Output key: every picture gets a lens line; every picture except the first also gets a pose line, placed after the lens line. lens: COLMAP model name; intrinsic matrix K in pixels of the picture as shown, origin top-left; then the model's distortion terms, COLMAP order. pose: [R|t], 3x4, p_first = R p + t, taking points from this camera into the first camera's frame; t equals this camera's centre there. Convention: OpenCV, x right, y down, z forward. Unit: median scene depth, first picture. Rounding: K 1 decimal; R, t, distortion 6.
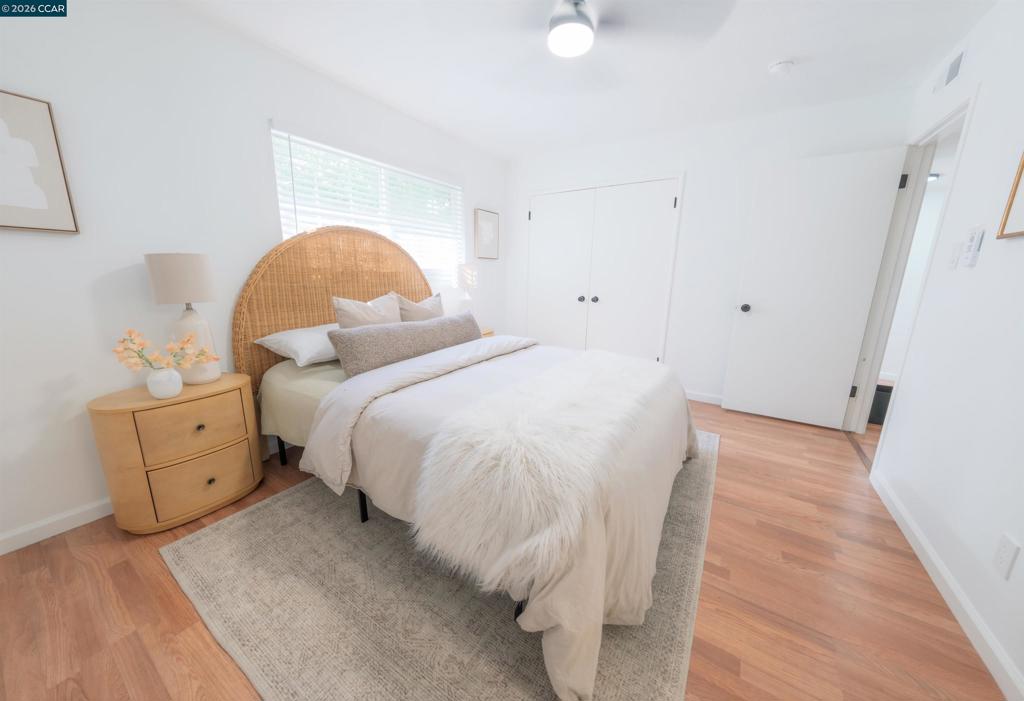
lens RADIAL K [[354.5, 0, 512.0], [0, 354.5, 350.5], [0, 0, 1]] dist [0.000732, 0.000063]
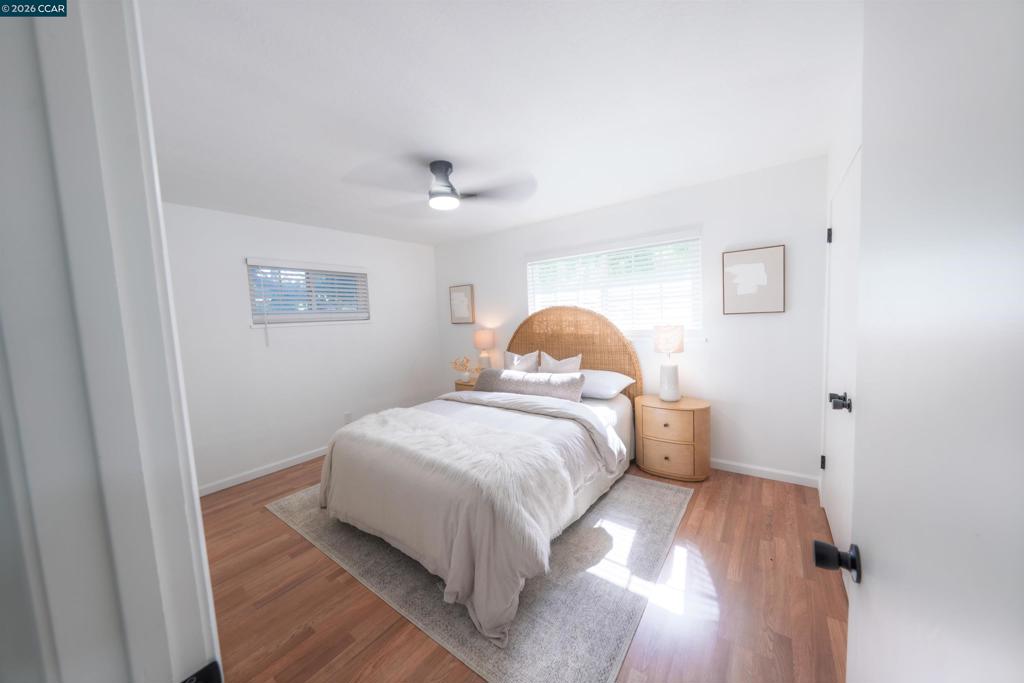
lens RADIAL K [[344.1, 0, 512.0], [0, 344.1, 341.5], [0, 0, 1]] dist [-0.001982, -0.000170]
pose [[-0.066715, 0.068431, -0.995423, 1.133778], [-0.168277, 0.982583, 0.078827, -0.308675], [0.983480, 0.172766, -0.054038, 1.002481]]
